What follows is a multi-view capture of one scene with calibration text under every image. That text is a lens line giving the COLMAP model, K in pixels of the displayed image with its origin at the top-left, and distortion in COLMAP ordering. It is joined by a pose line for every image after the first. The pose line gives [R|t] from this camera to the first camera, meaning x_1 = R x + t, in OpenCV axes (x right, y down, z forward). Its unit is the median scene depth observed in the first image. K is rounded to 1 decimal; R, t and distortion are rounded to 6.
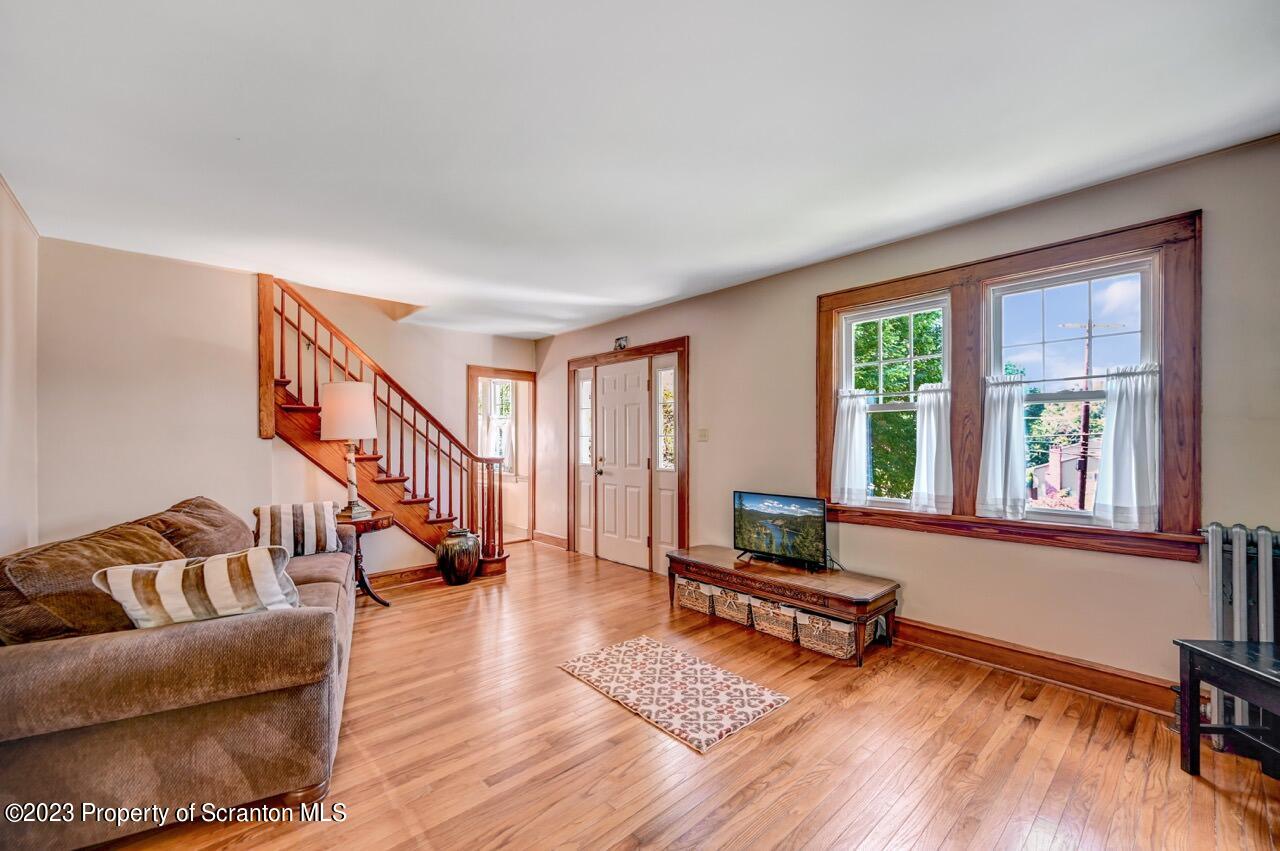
lens RADIAL K [[515.9, 0, 640.3], [0, 515.9, 436.8], [0, 0, 1]] dist [-0.001059, 0.000085]
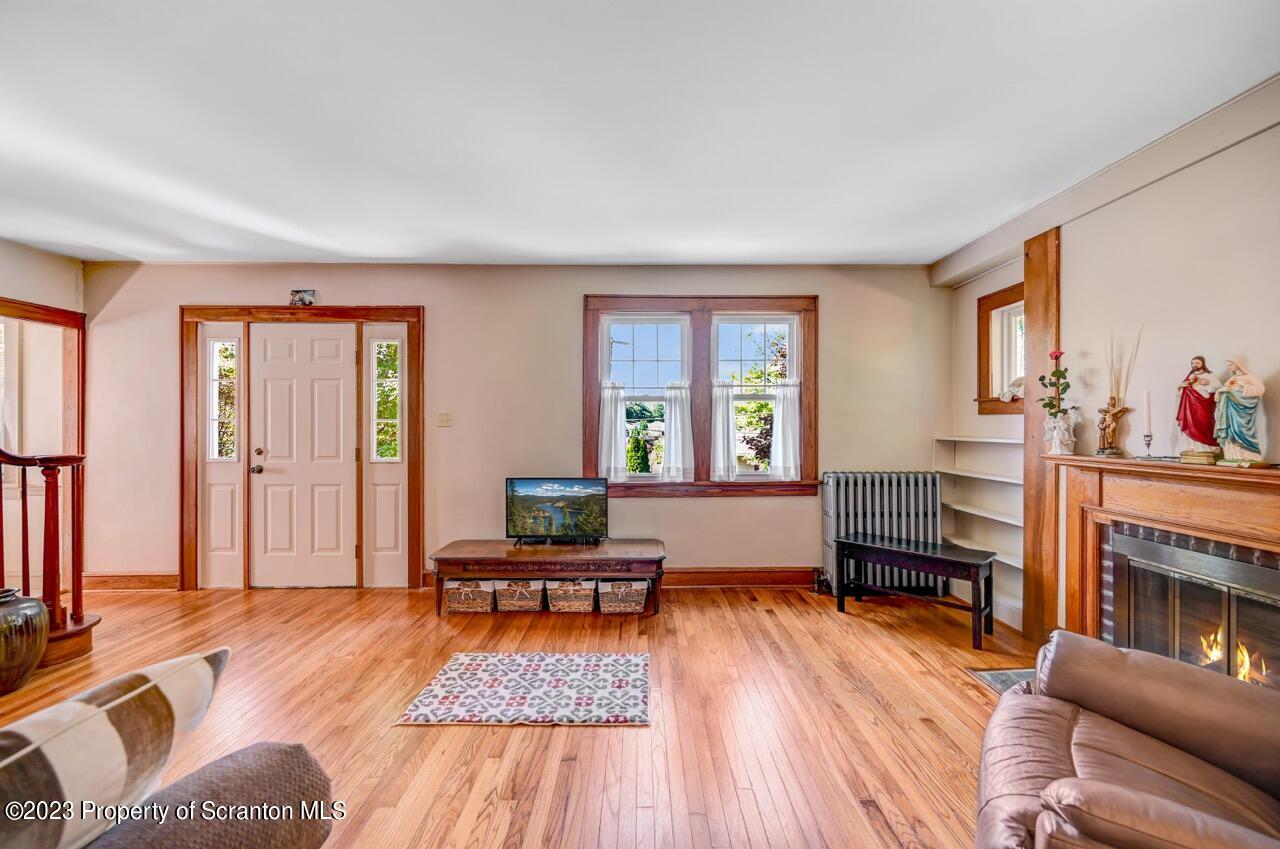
lens RADIAL K [[505.9, 0, 646.6], [0, 505.9, 425.1], [0, 0, 1]] dist [-0.000256, 0.000246]
pose [[0.661825, -0.000098, 0.749658, -0.380889], [-0.005515, 0.999972, 0.005000, -0.000944], [-0.749638, -0.007443, 0.661806, 0.189990]]
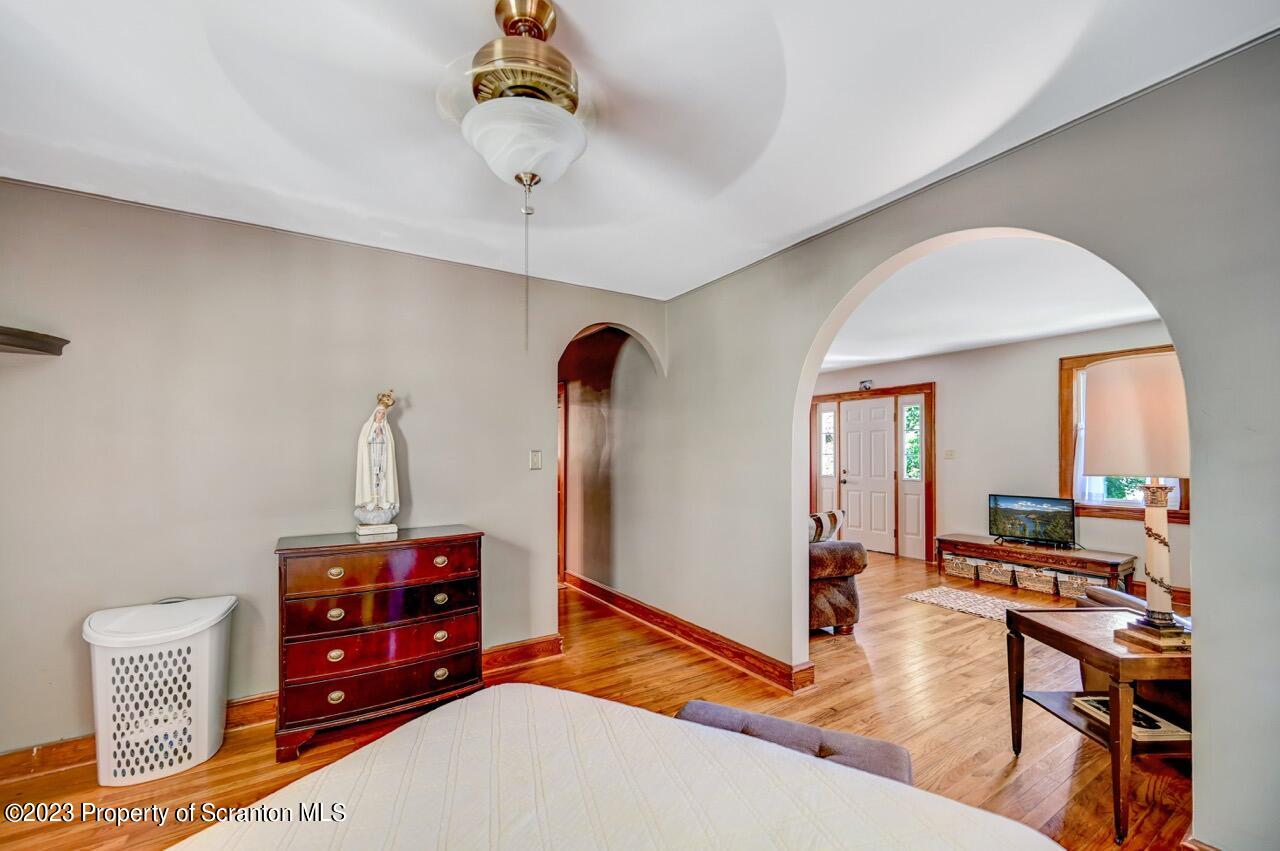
lens RADIAL K [[524.0, 0, 634.8], [0, 524.0, 448.1], [0, 0, 1]] dist [-0.000142, 0.000041]
pose [[0.984808, -0.001490, -0.173641, -0.571579], [0.001055, 0.999996, -0.002598, -0.022235], [0.173644, 0.002376, 0.984806, -0.642154]]
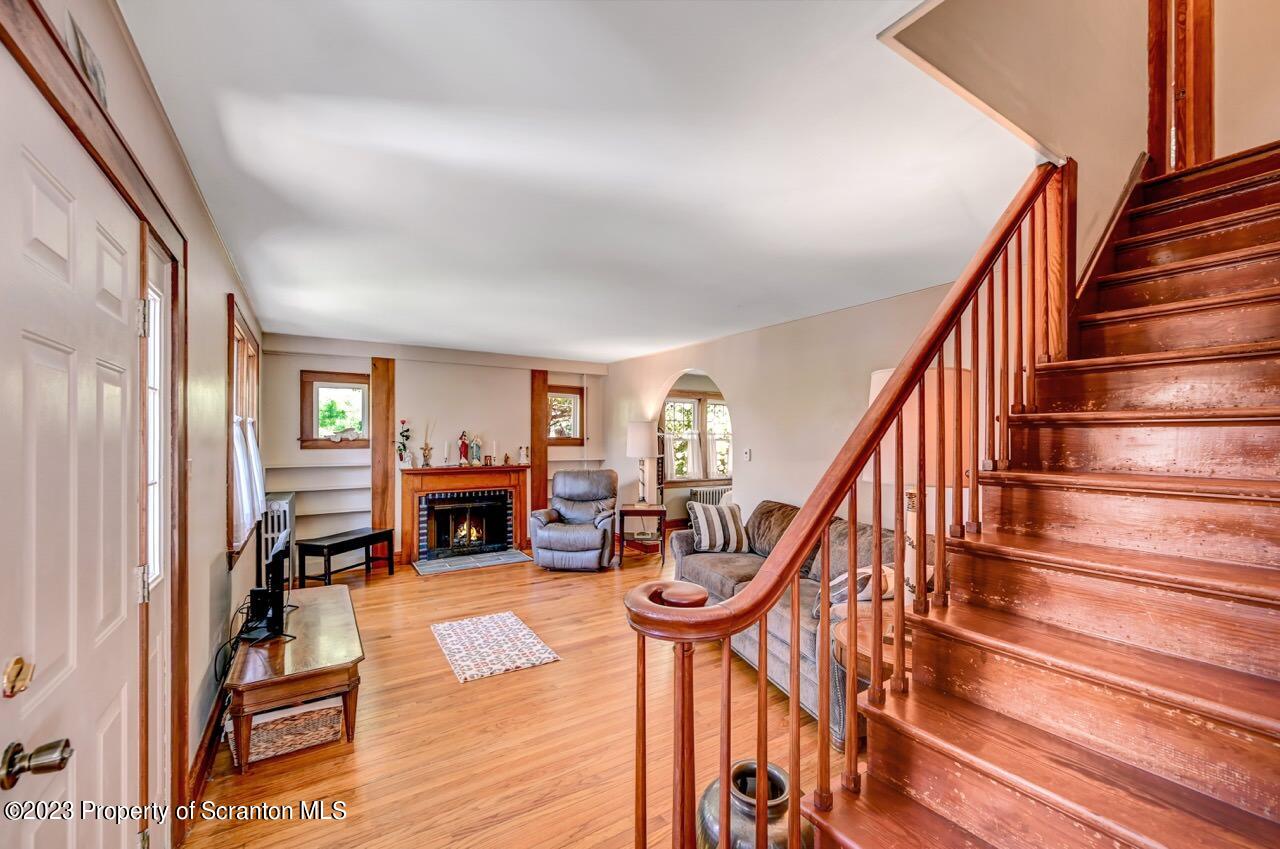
lens RADIAL K [[518.4, 0, 646.1], [0, 518.4, 440.6], [0, 0, 1]] dist [-0.000341, 0.000021]
pose [[-0.986350, 0.003652, 0.164620, -0.438509], [0.003254, 0.999991, -0.002689, -0.039109], [-0.164629, -0.002117, -0.986353, 1.718832]]
